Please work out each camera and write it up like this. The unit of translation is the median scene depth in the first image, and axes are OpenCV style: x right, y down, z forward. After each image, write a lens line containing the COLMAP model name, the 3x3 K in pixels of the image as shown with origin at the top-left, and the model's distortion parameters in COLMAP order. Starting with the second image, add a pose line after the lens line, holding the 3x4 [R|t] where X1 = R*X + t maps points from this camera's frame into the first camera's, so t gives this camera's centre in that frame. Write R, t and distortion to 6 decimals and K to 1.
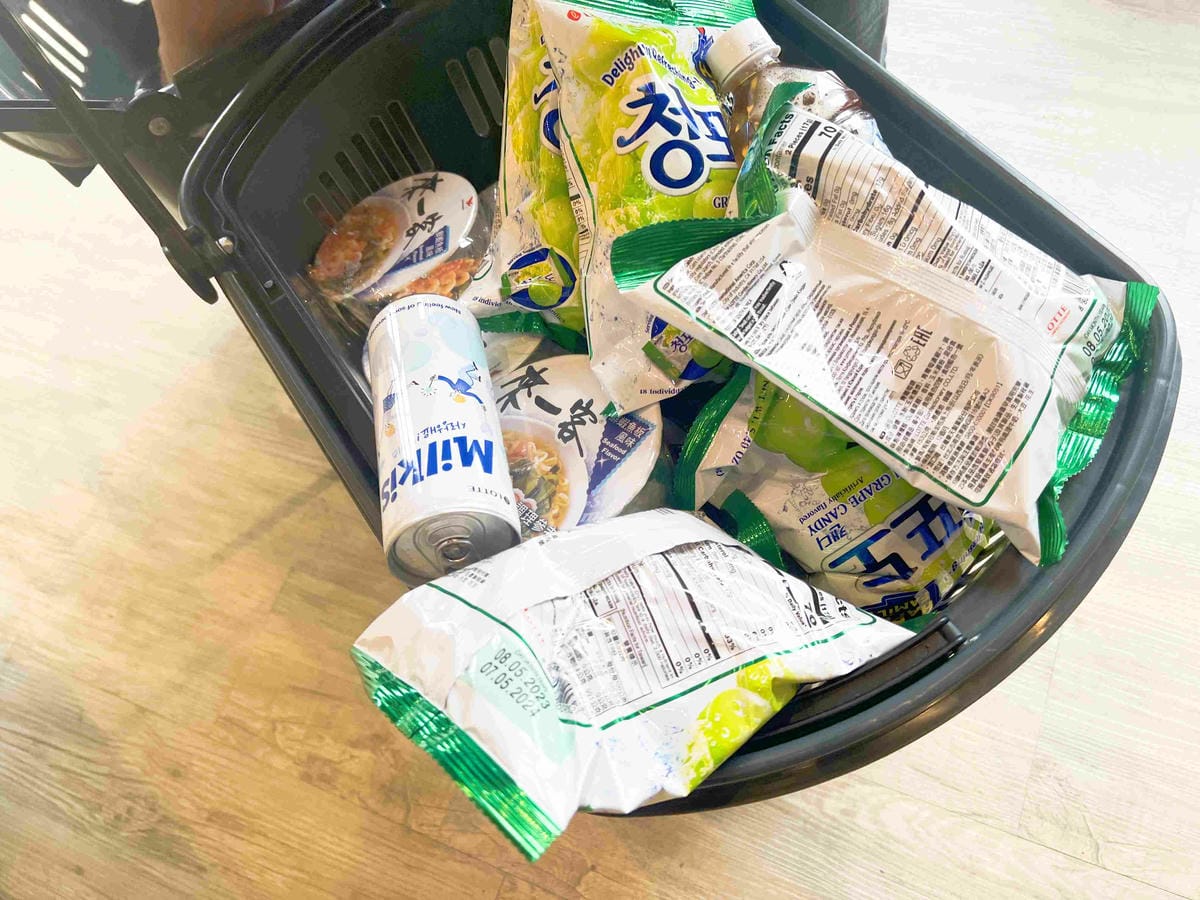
lens RADIAL K [[910.0, 0, 634.3], [0, 910.0, 449.5], [0, 0, 1]] dist [0.005613, -0.006322]
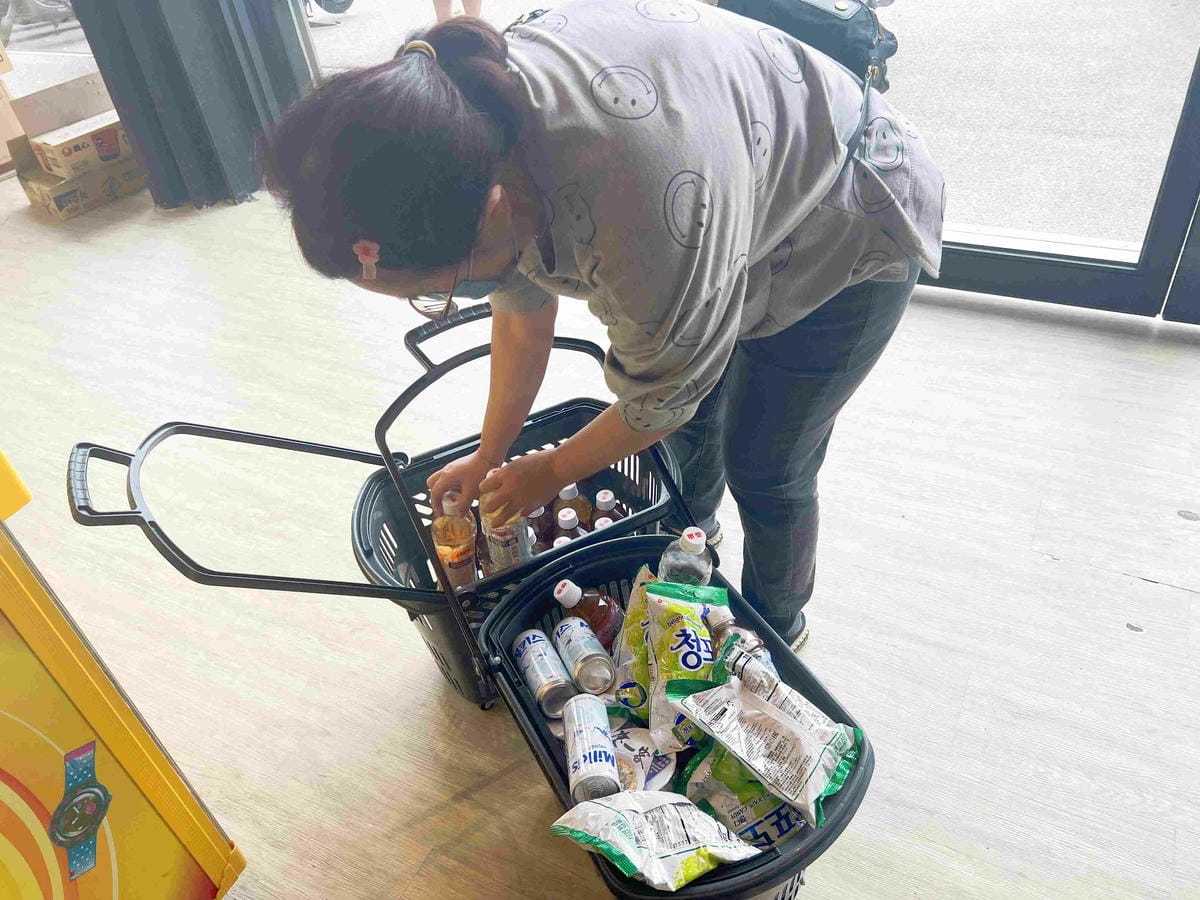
lens RADIAL K [[910.0, 0, 634.3], [0, 910.0, 449.5], [0, 0, 1]] dist [0.005613, -0.006322]
pose [[0.991549, 0.127474, -0.024120, -0.131461], [-0.125242, 0.892012, -0.434315, 0.313421], [-0.033849, 0.433665, 0.900438, -1.632629]]
